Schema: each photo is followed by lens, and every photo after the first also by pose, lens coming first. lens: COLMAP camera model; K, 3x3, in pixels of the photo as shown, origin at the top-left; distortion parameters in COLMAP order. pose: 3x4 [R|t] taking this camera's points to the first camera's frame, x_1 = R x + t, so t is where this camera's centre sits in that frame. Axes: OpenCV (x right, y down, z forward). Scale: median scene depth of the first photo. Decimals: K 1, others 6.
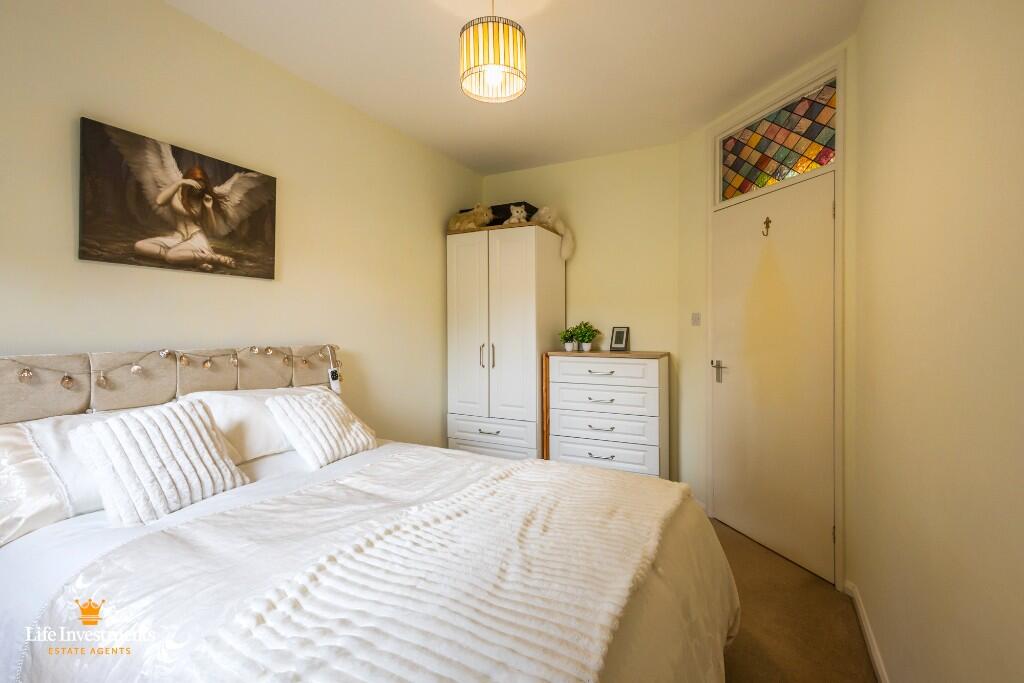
lens RADIAL K [[464.0, 0, 507.8], [0, 464.0, 329.3], [0, 0, 1]] dist [0.004507, 0.000121]
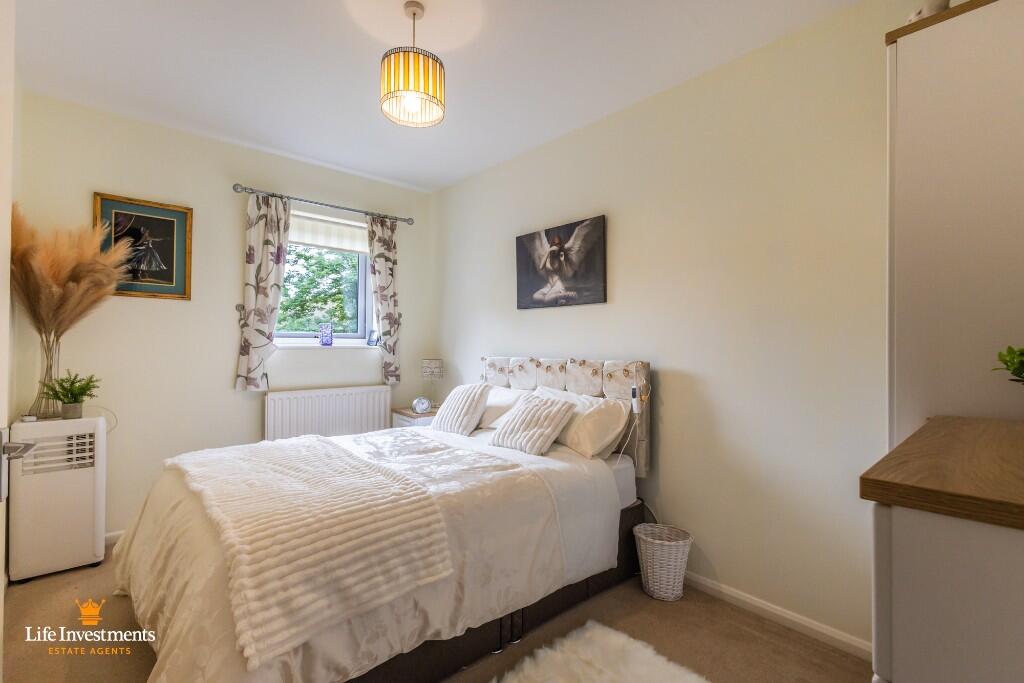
lens RADIAL K [[435.8, 0, 512.4], [0, 435.8, 336.5], [0, 0, 1]] dist [0.004040, 0.000244]
pose [[-0.300132, -0.020850, -0.953670, 0.680833], [-0.003365, 0.999778, -0.020799, 0.000767], [0.953892, -0.003033, -0.300135, 1.259323]]
